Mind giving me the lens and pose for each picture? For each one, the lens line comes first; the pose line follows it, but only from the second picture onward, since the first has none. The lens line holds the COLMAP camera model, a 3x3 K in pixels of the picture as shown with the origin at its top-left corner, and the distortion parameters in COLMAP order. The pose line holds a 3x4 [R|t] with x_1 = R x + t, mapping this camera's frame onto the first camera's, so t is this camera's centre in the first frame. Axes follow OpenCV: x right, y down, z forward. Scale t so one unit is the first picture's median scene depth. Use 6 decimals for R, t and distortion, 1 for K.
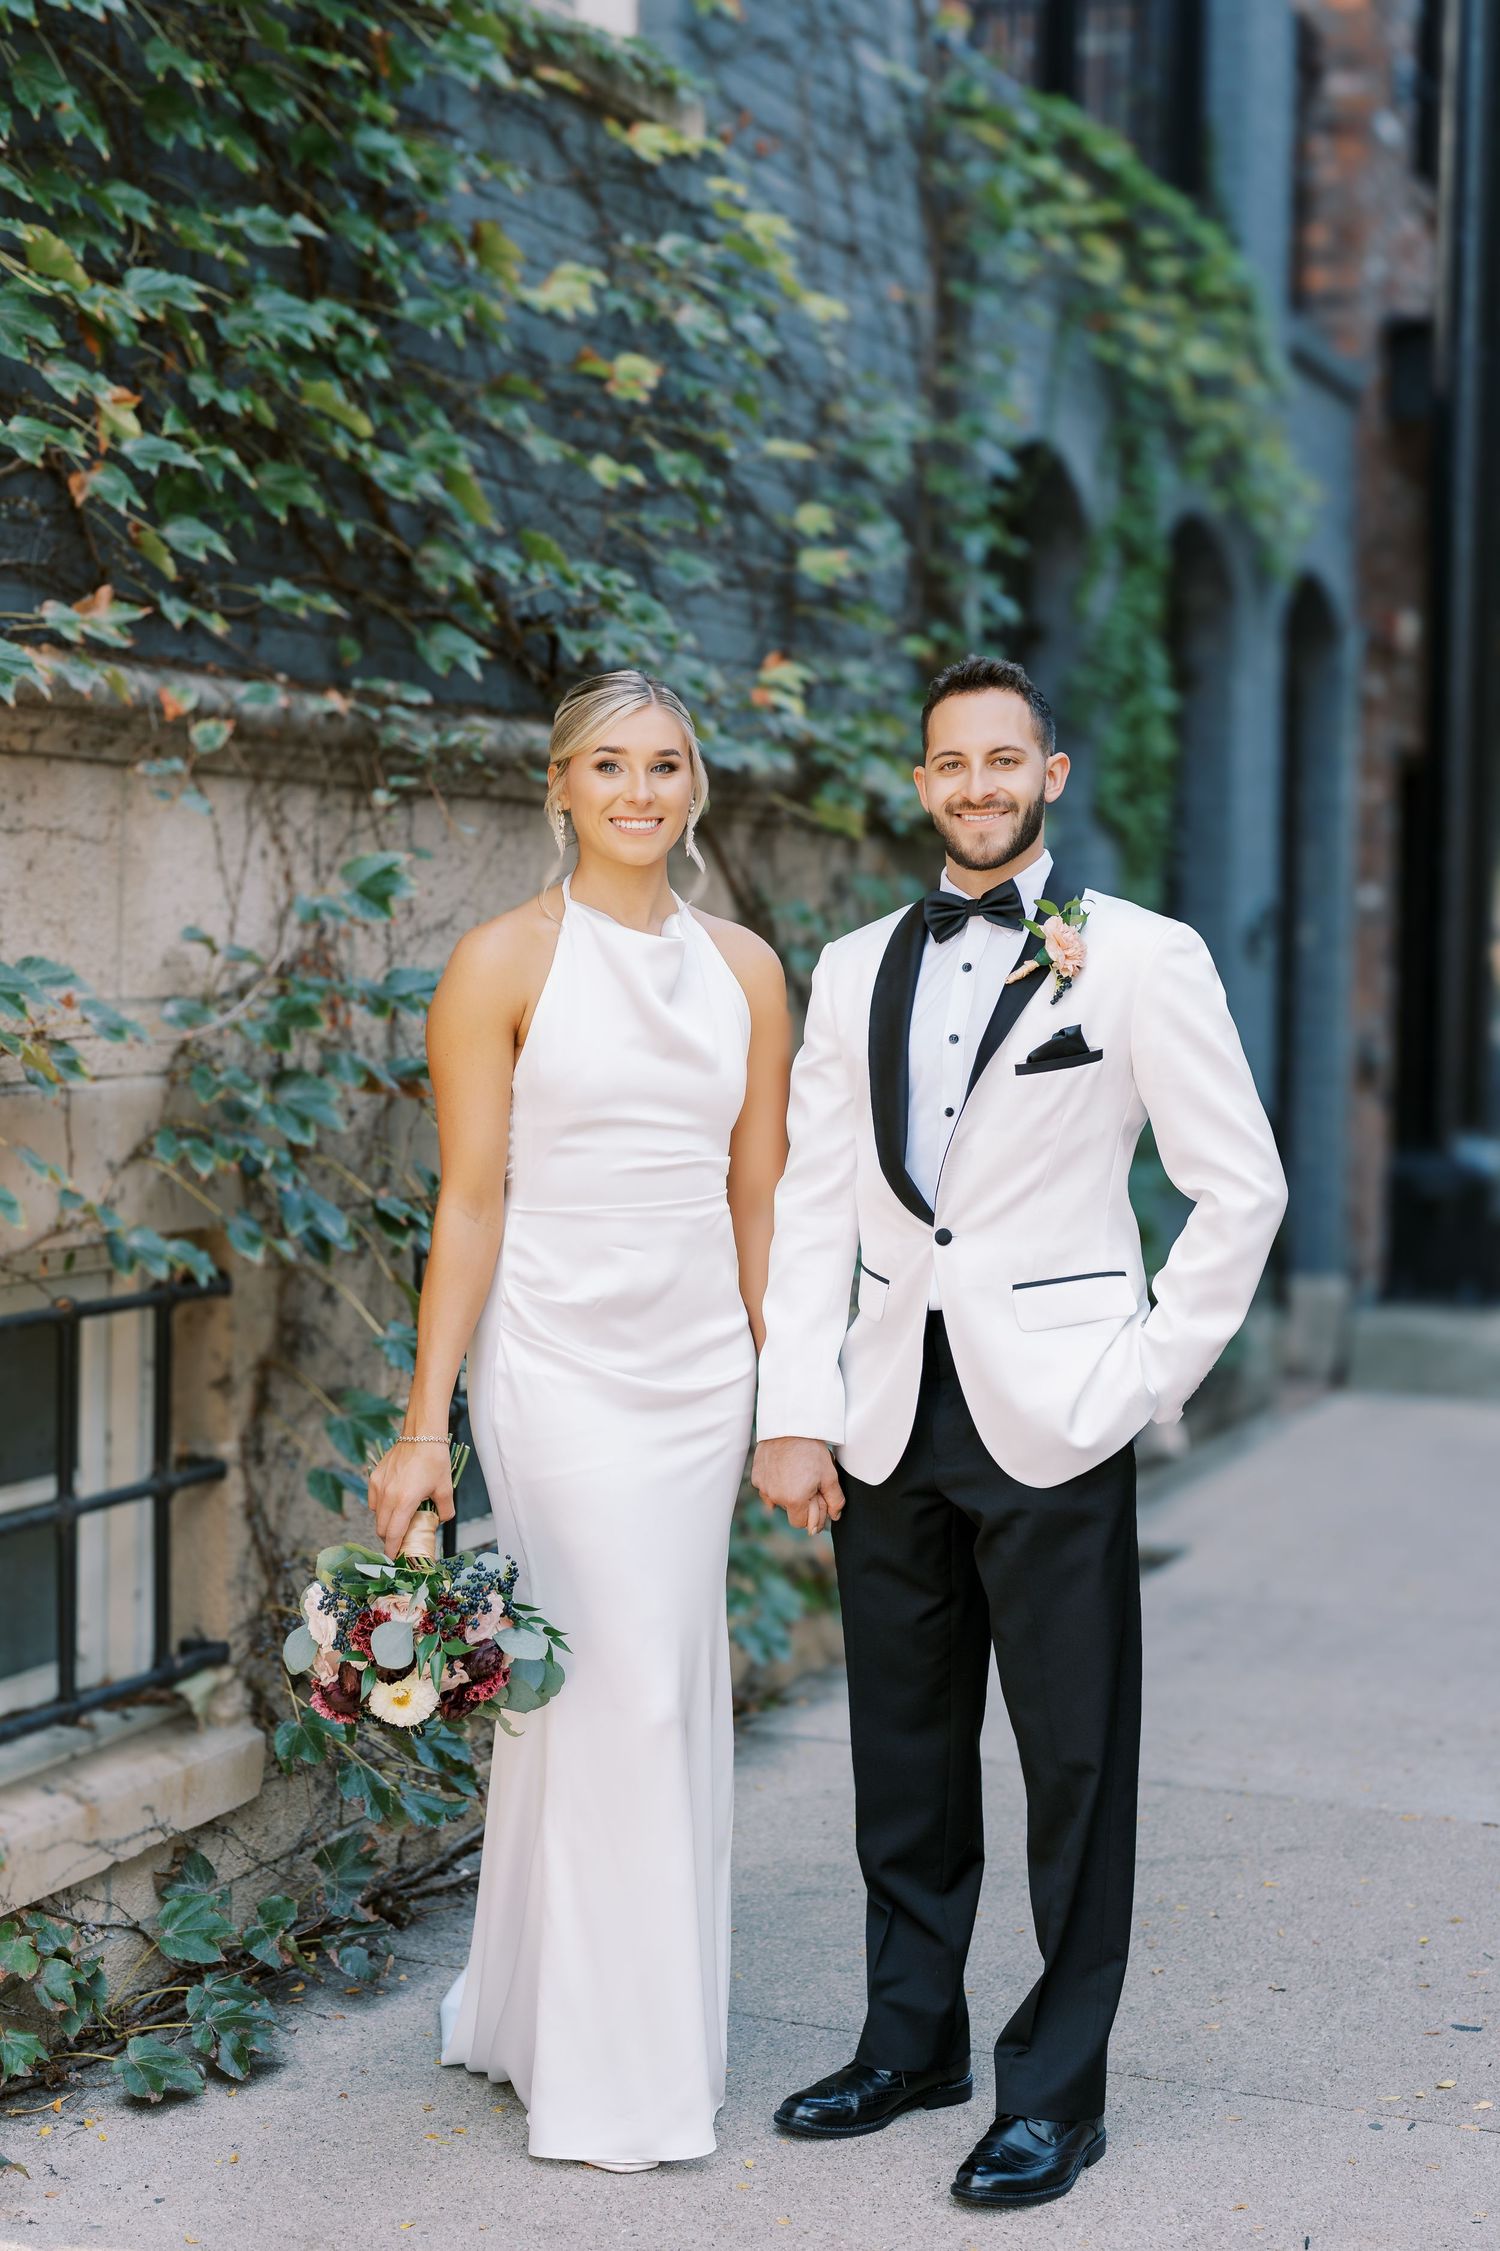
lens RADIAL K [[3360.8, 0, 700.8], [0, 3360.8, 1125.6], [0, 0, 1]] dist [0.009350, 0.014970]
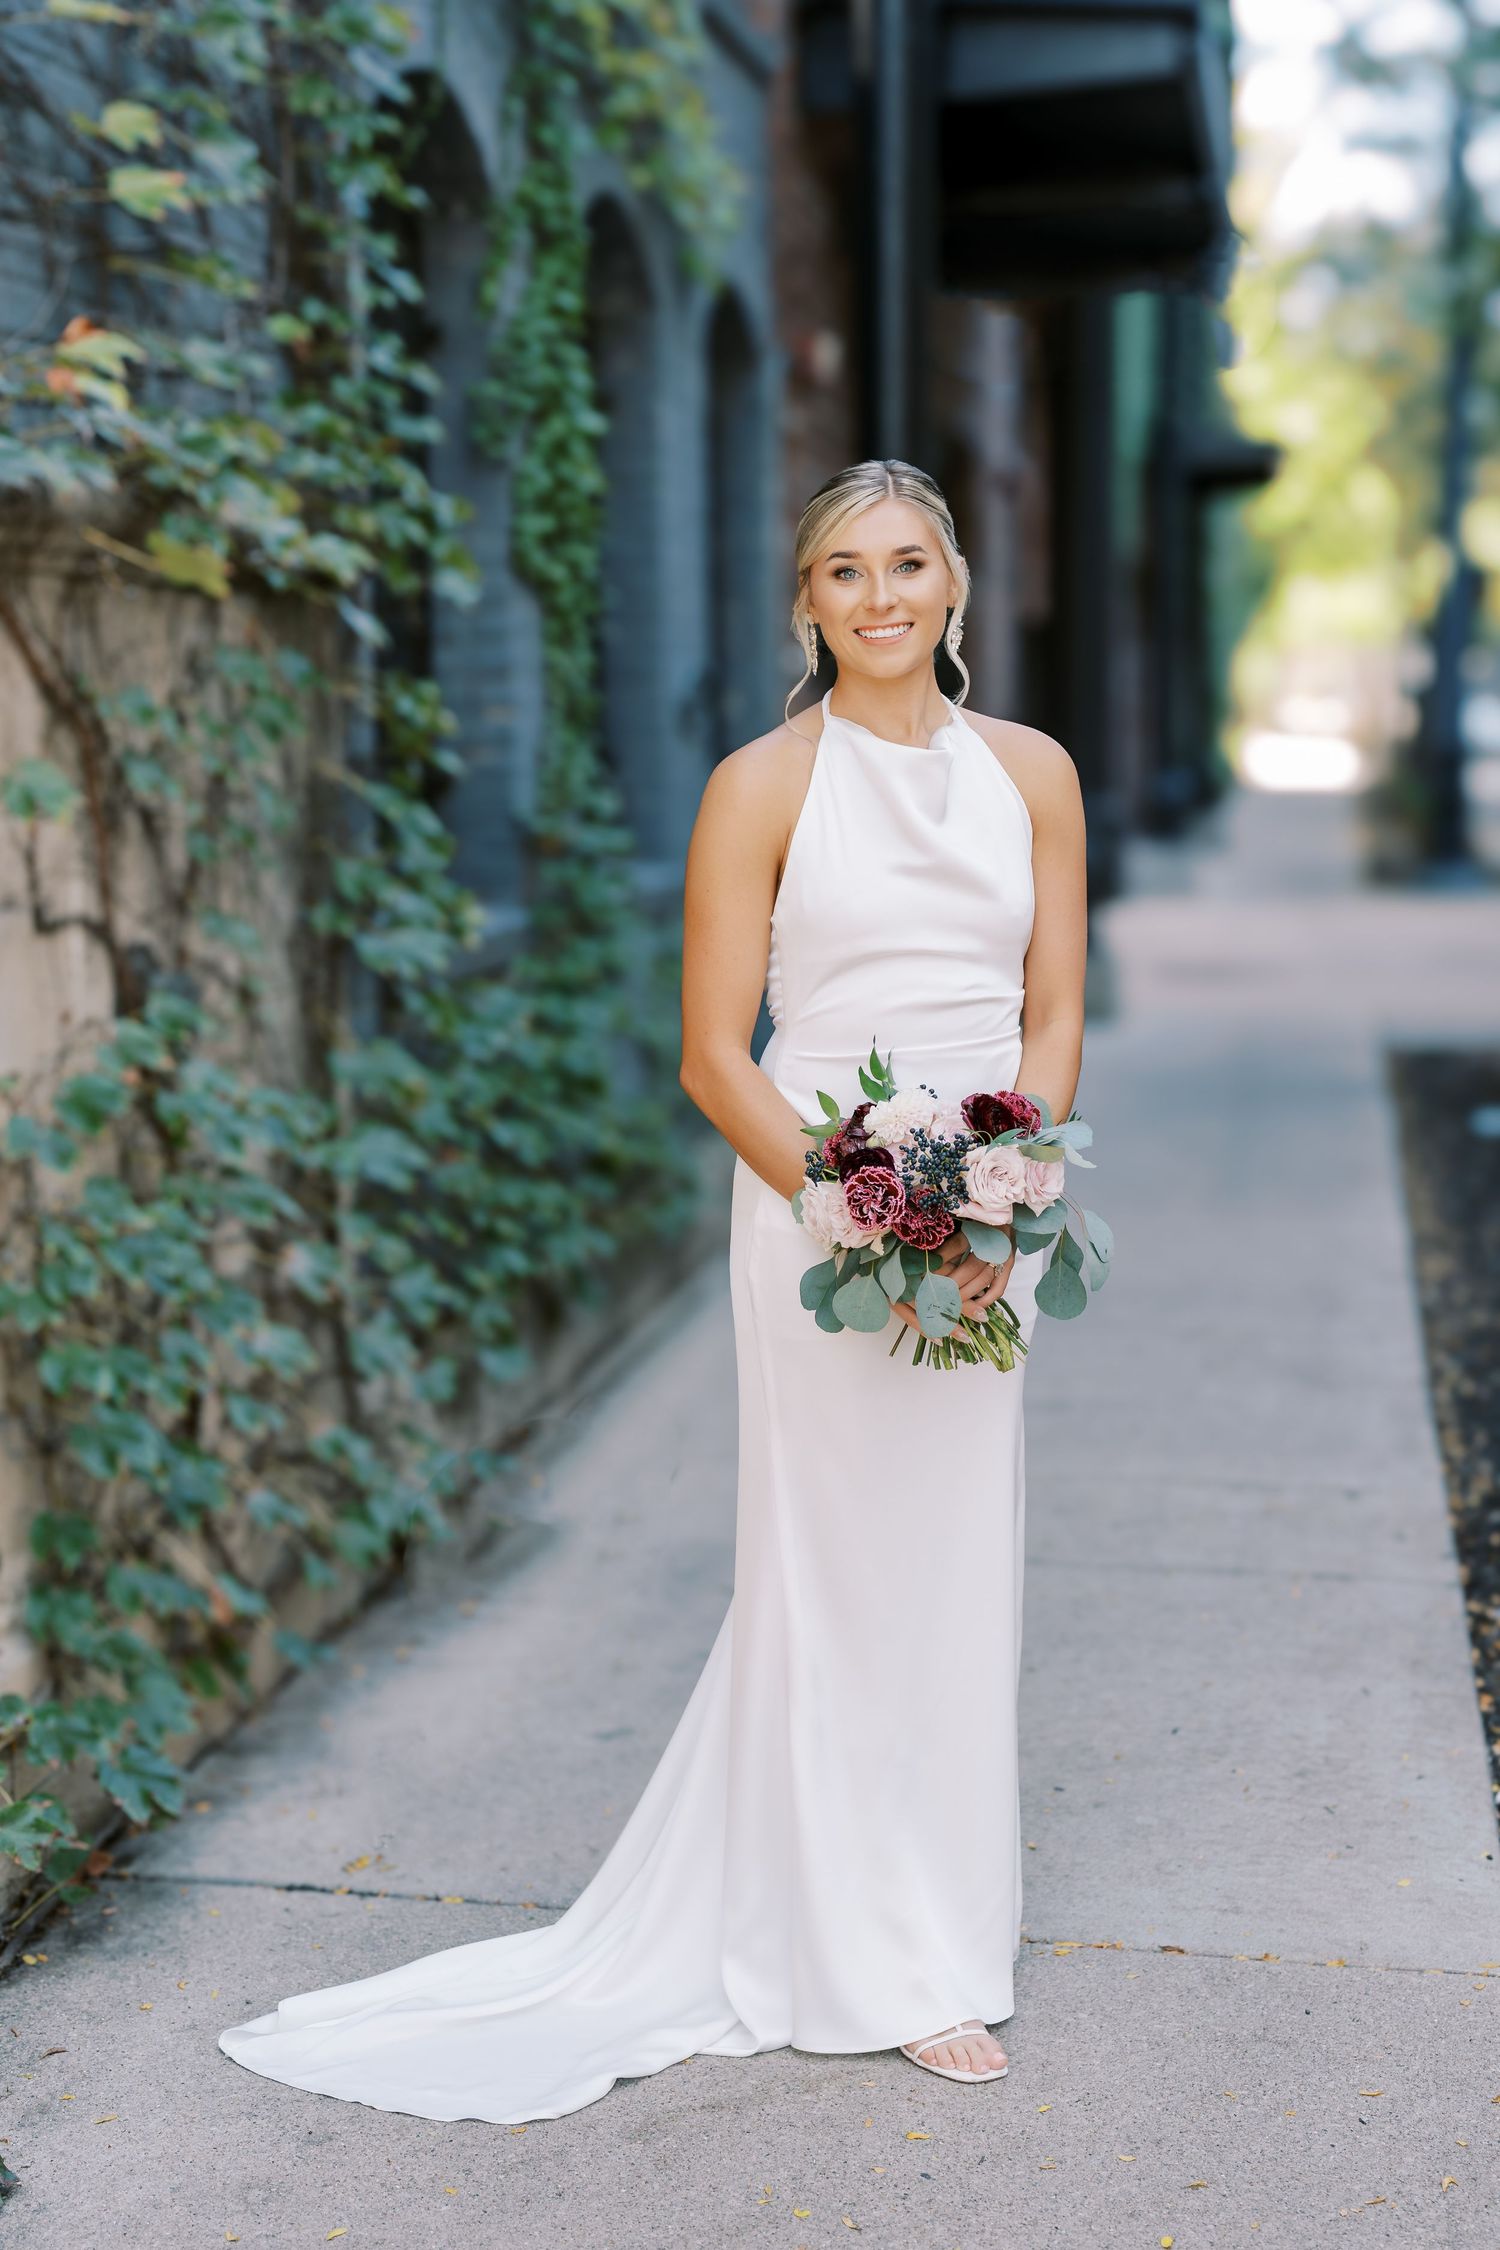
lens RADIAL K [[3115.9, 0, 754.3], [0, 3115.9, 1153.1], [0, 0, 1]] dist [-0.000683, 0.043960]
pose [[0.976329, -0.055505, 0.209049, 0.017666], [0.036886, 0.995081, 0.091937, -0.033743], [-0.213124, -0.082049, 0.973574, 0.441040]]
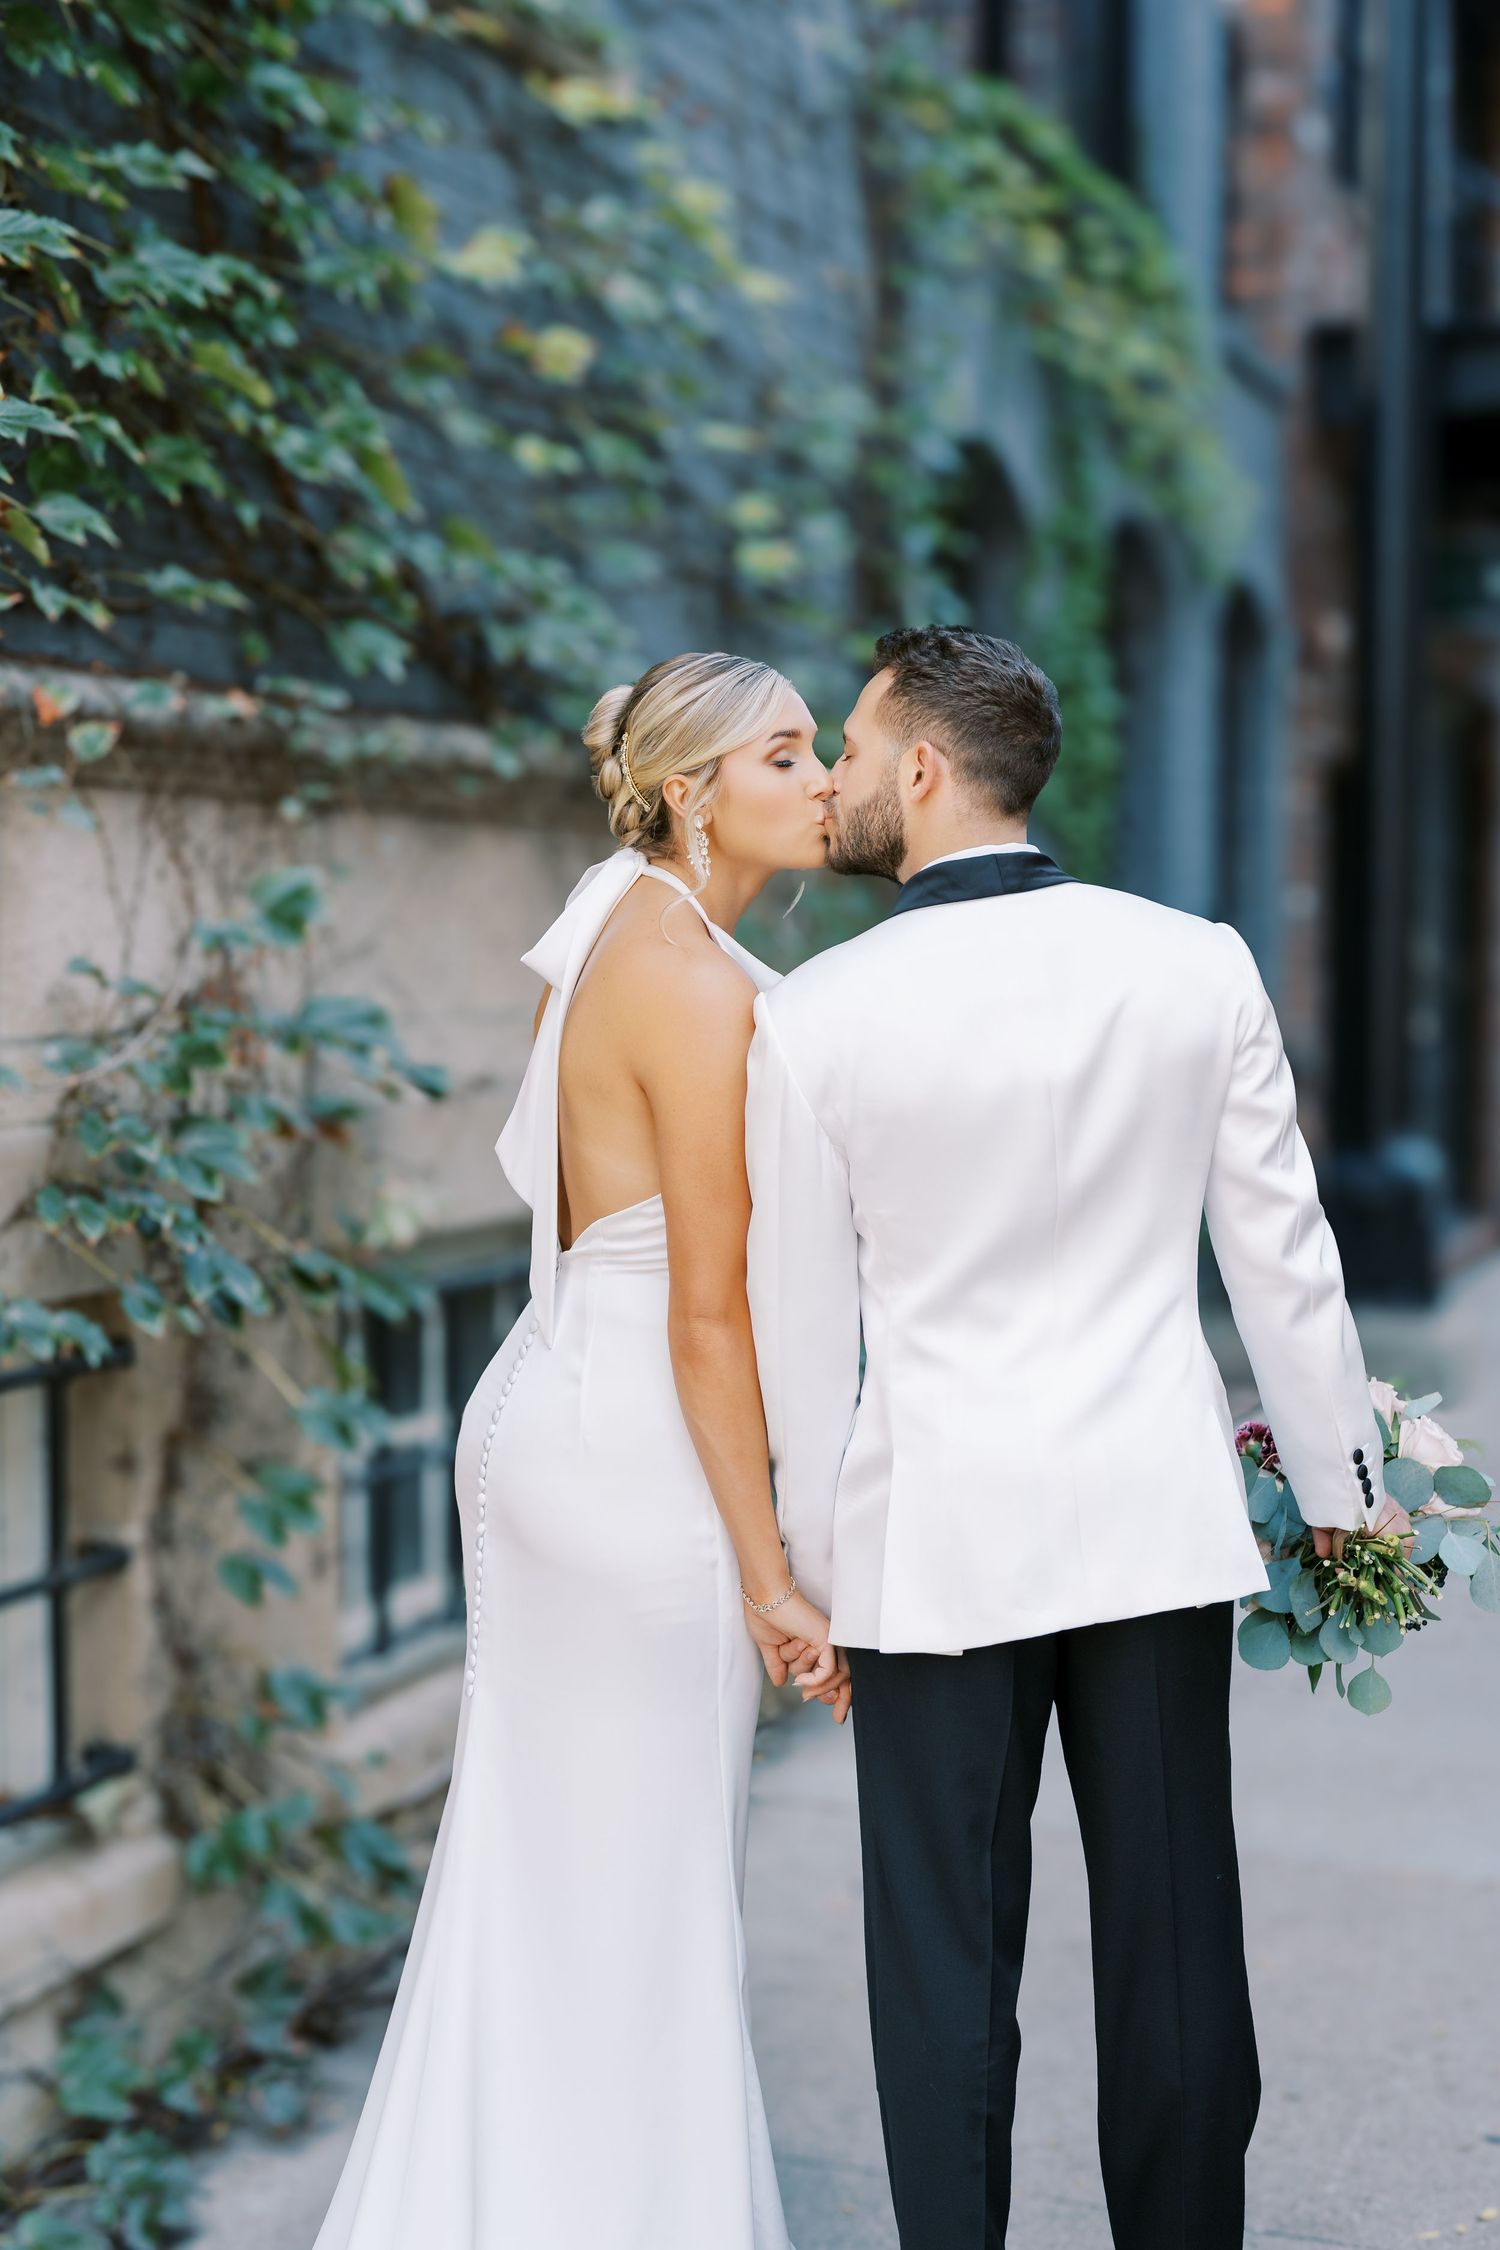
lens RADIAL K [[3190.8, 0, 749.1], [0, 3190.8, 1155.8], [0, 0, 1]] dist [0.012716, -0.015050]
pose [[0.999183, -0.014037, 0.037893, -0.005883], [0.013640, 0.999850, 0.010714, -0.011669], [-0.038038, -0.010188, 0.999224, 0.130564]]
